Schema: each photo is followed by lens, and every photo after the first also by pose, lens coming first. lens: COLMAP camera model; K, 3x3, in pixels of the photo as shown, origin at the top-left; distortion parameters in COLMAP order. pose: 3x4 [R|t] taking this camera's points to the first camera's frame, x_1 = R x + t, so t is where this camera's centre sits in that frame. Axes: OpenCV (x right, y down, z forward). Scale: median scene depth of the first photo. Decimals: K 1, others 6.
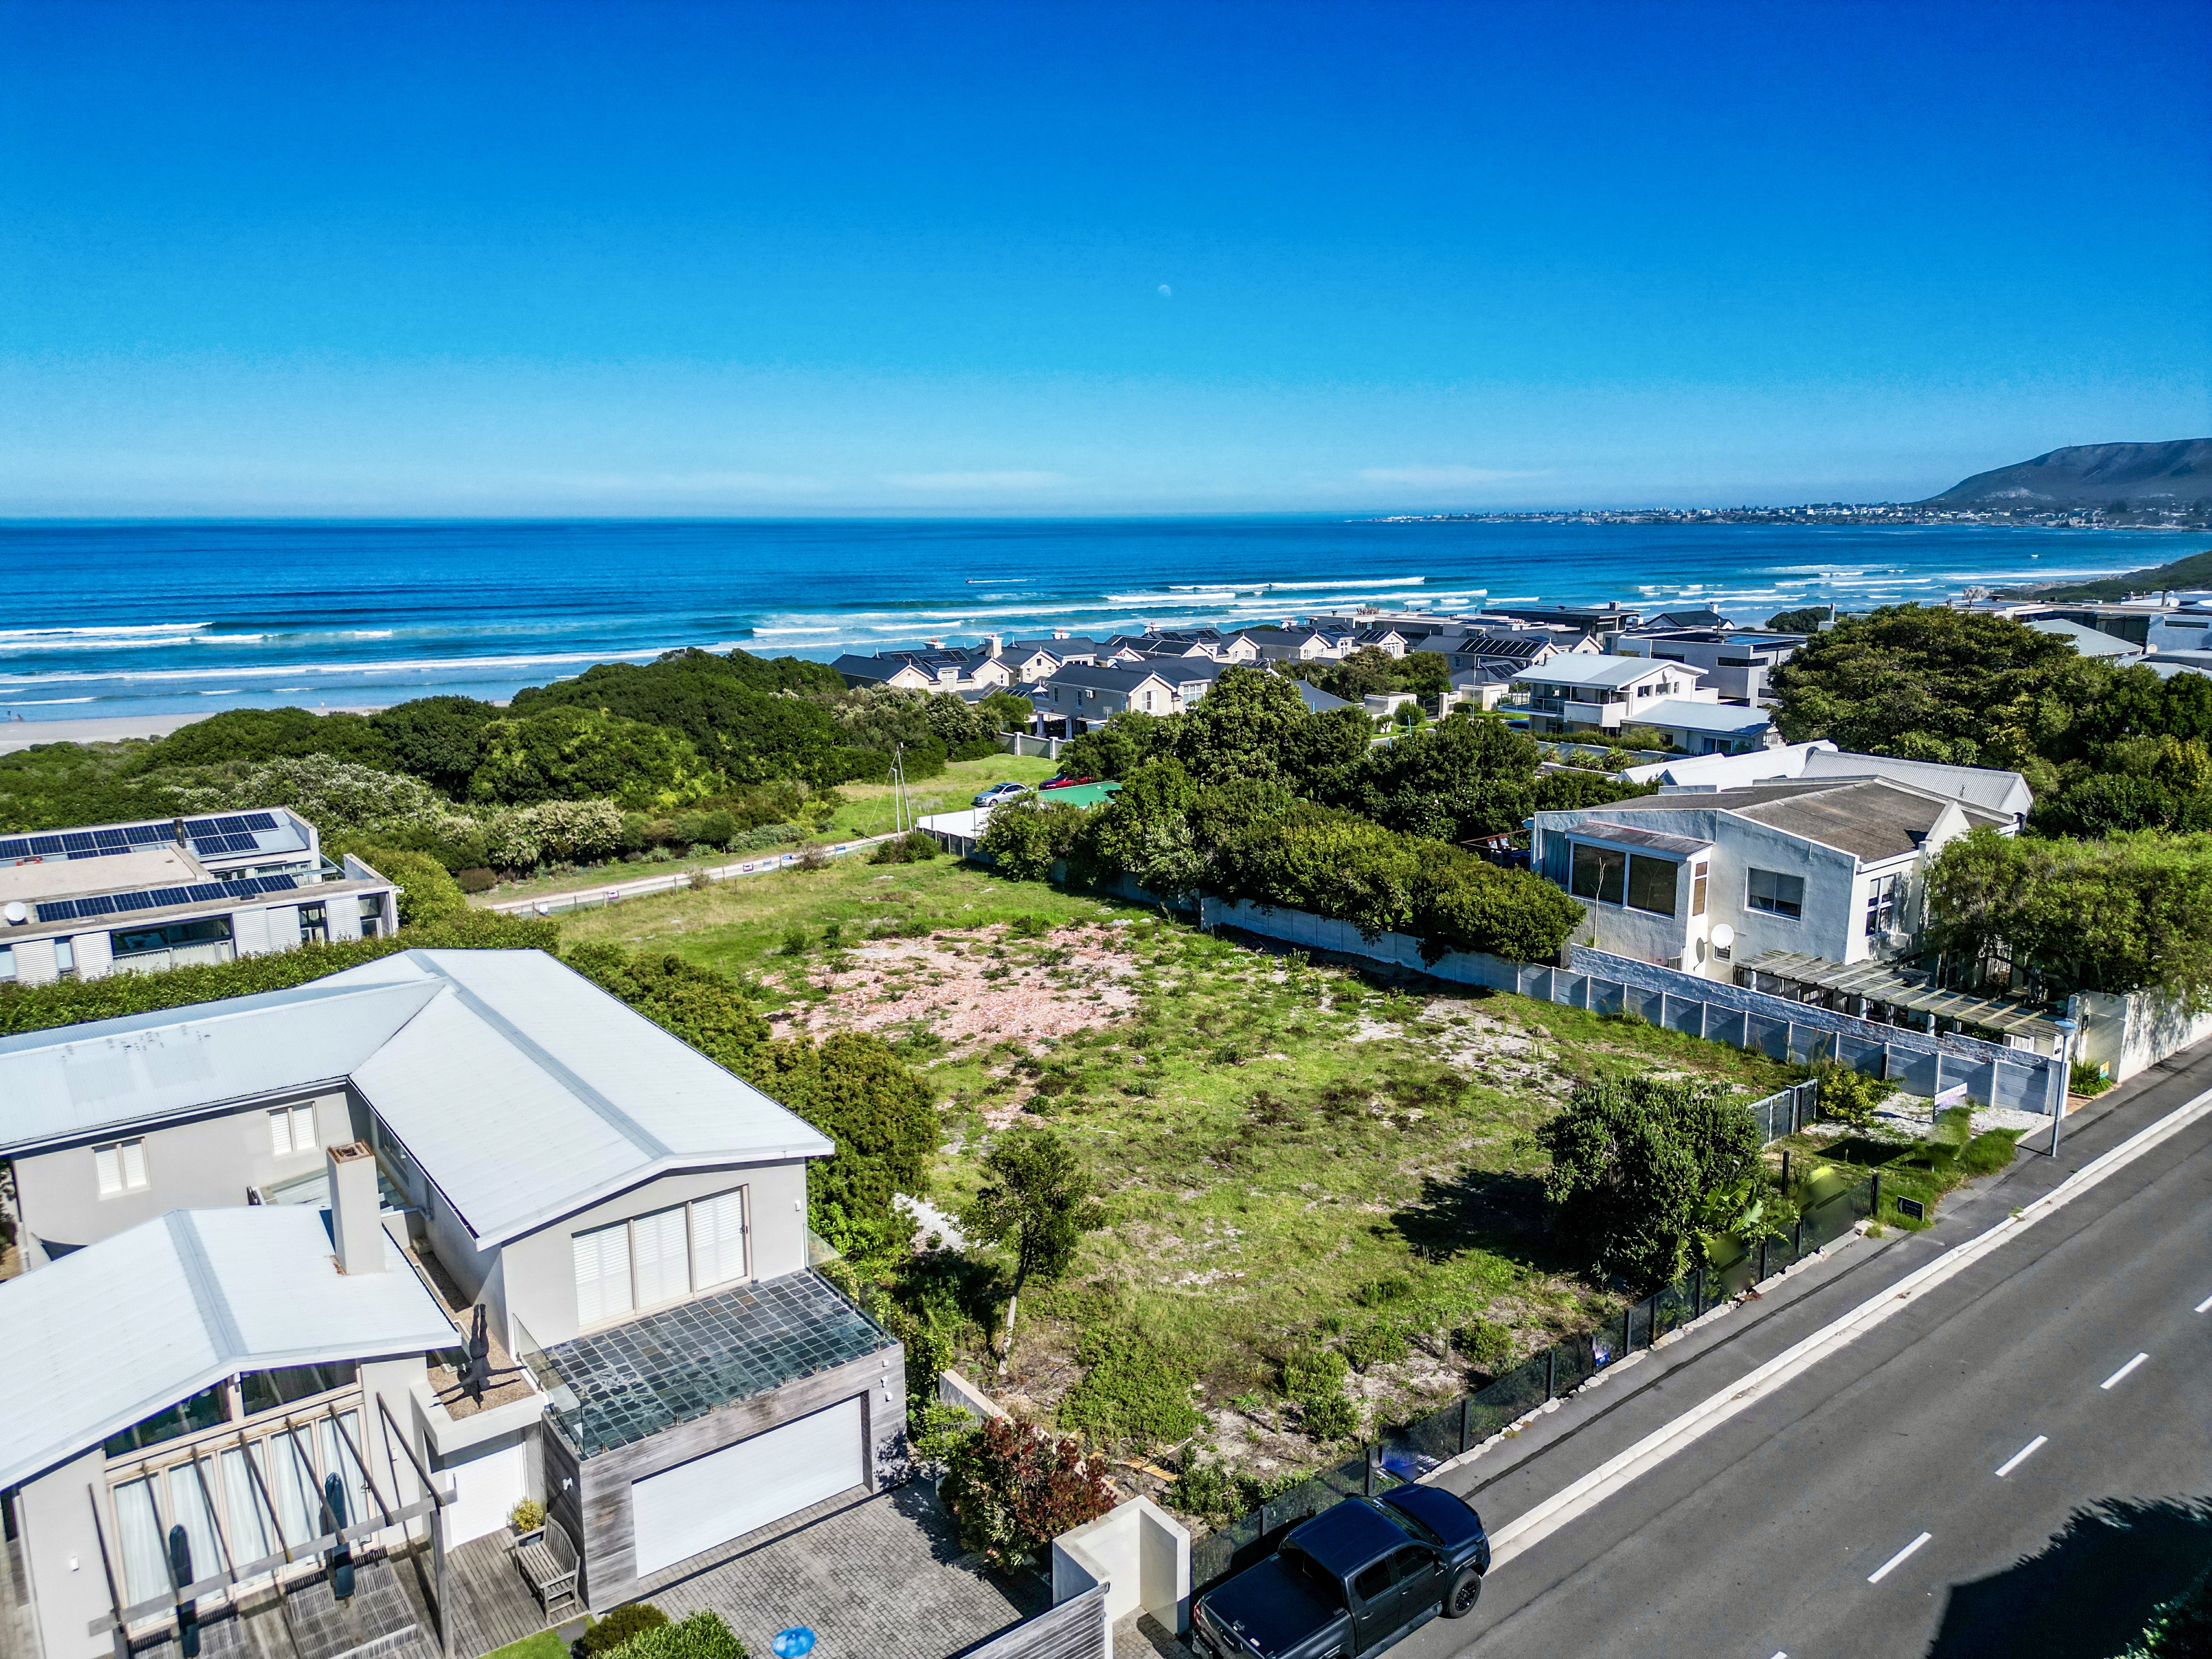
lens RADIAL K [[1540.3, 0, 1111.2], [0, 1540.3, 841.4], [0, 0, 1]] dist [0.108322, -0.106960]
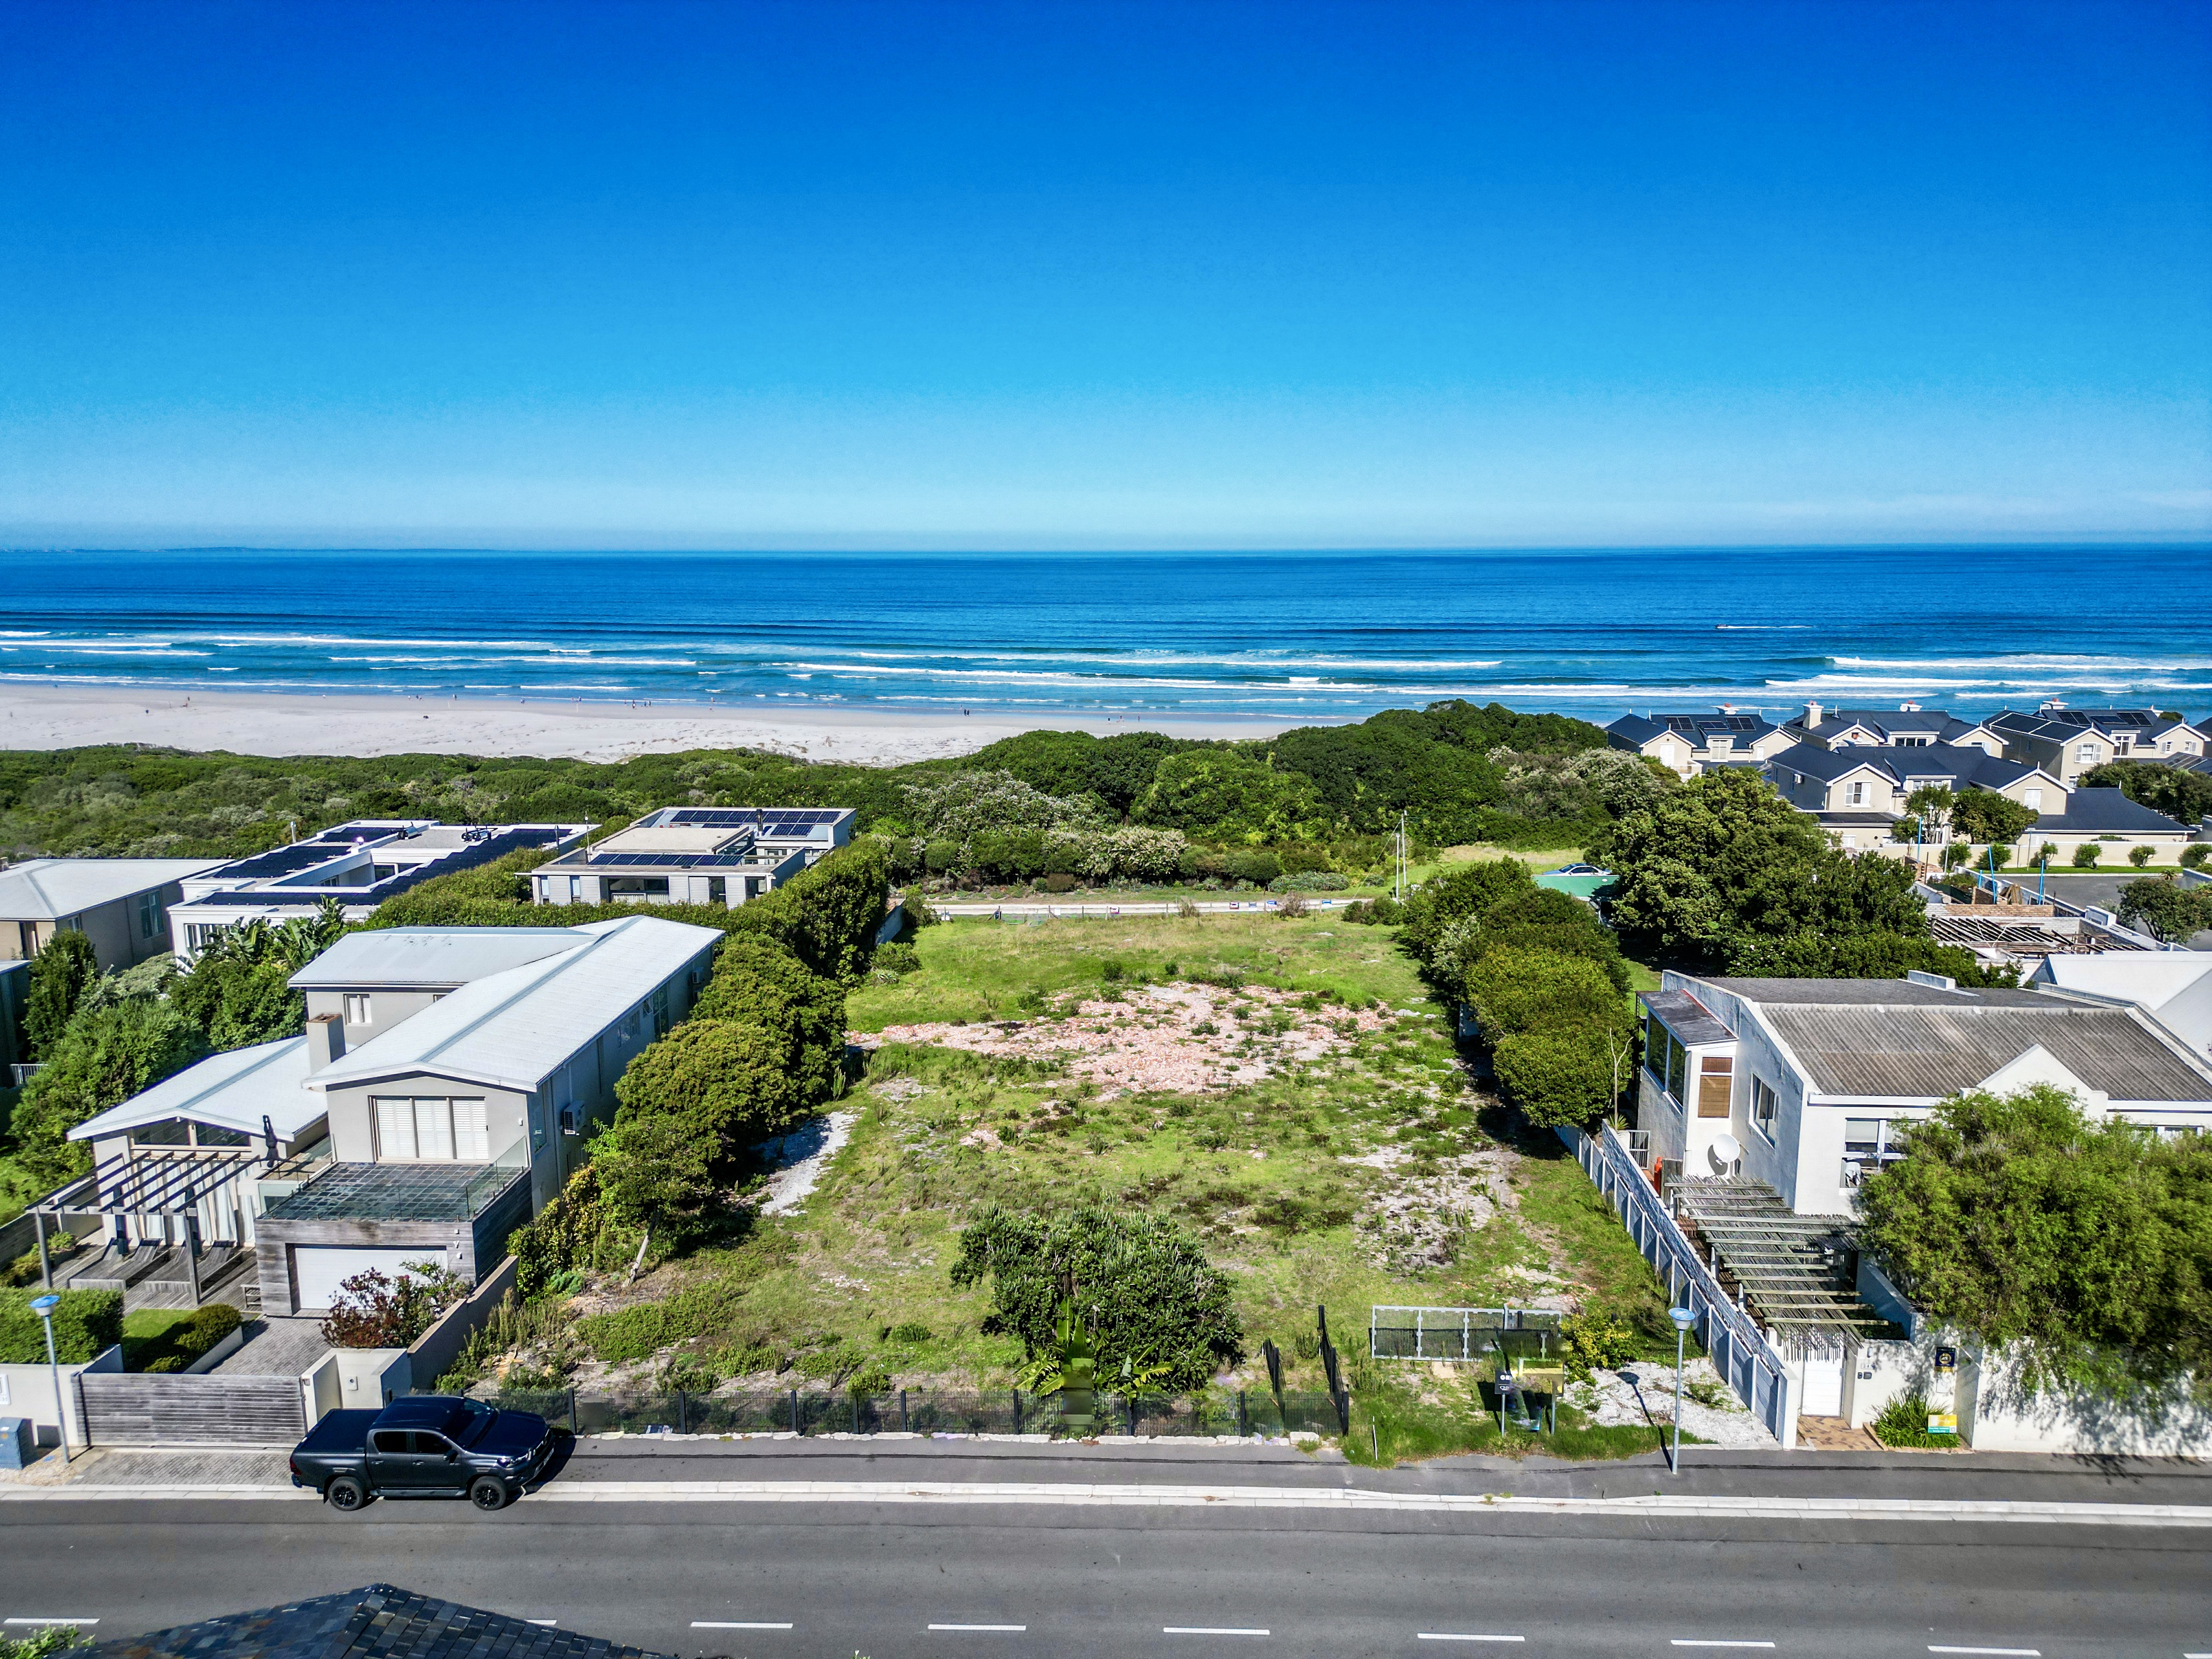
lens RADIAL K [[1540.3, 0, 1111.2], [0, 1540.3, 841.4], [0, 0, 1]] dist [0.108322, -0.106960]
pose [[0.759950, 0.124535, -0.637940, 0.619897], [-0.135739, 0.990240, 0.031609, -0.080516], [0.635650, 0.062572, 0.769437, 0.121058]]
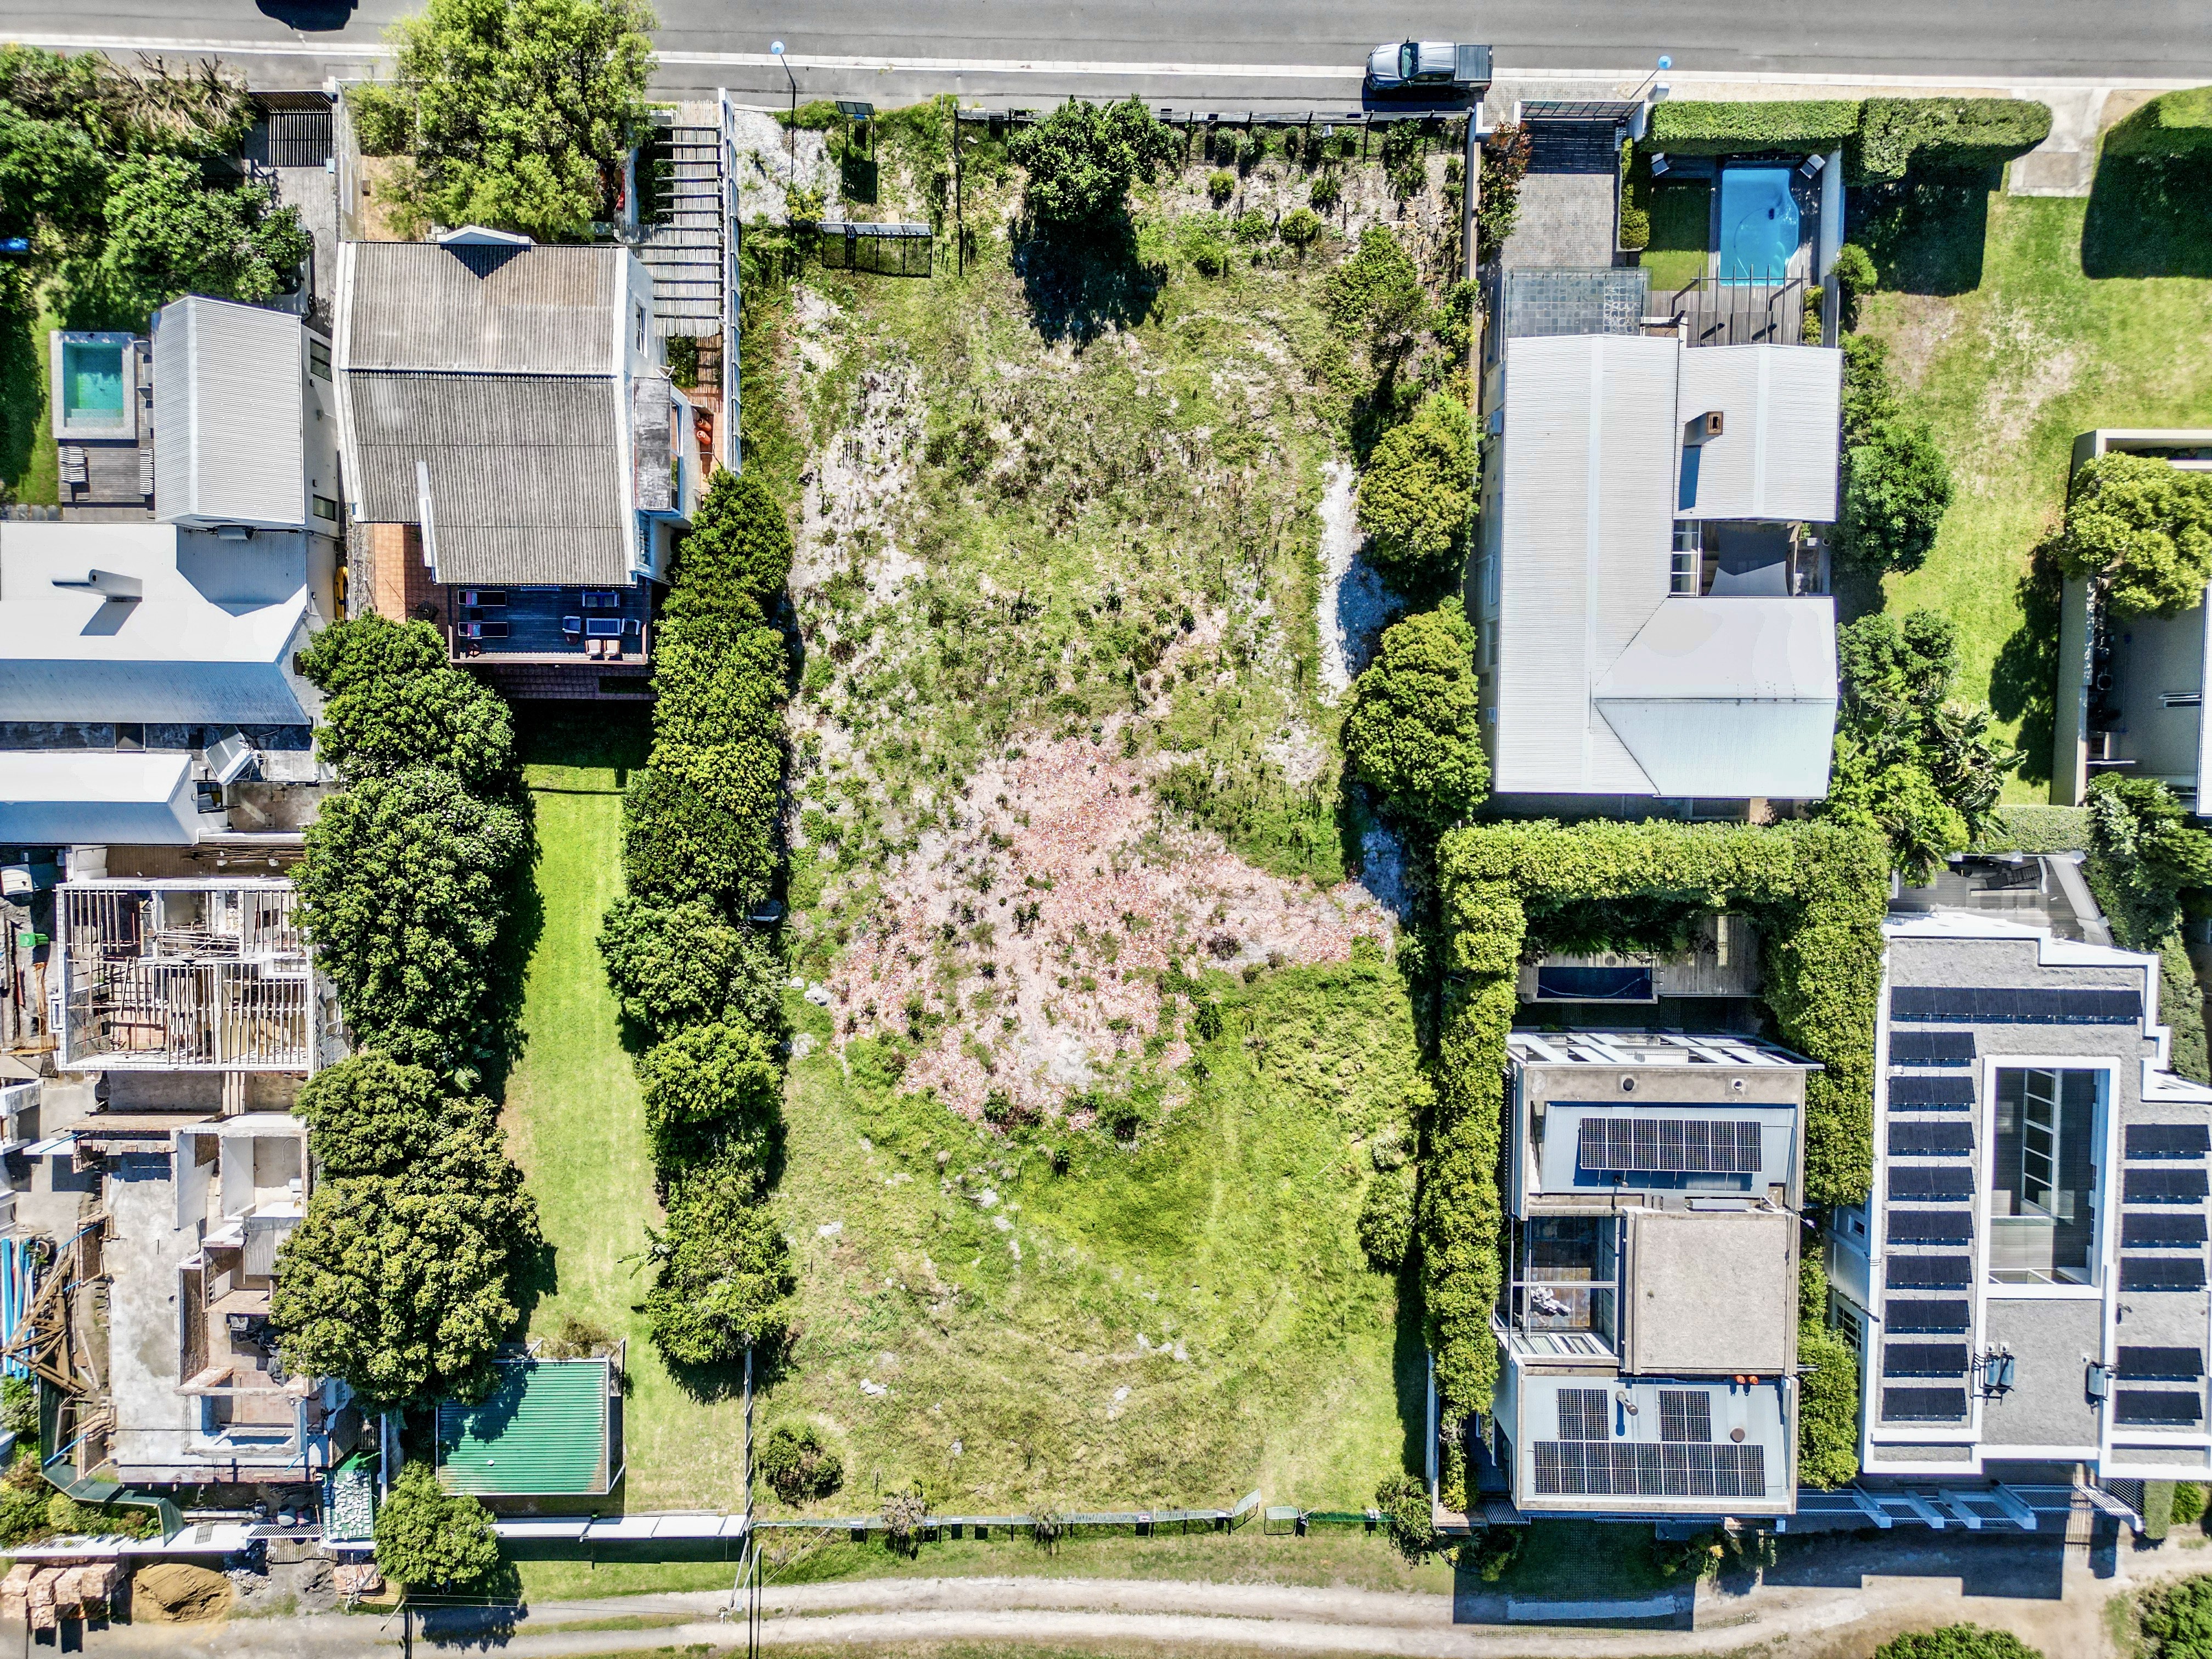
lens RADIAL K [[1540.3, 0, 1111.2], [0, 1540.3, 841.4], [0, 0, 1]] dist [0.108322, -0.106960]
pose [[-0.791249, -0.610491, -0.035011, -0.057392], [0.116591, -0.206821, 0.971407, -1.084391], [-0.600276, 0.764543, 0.234824, 0.739436]]
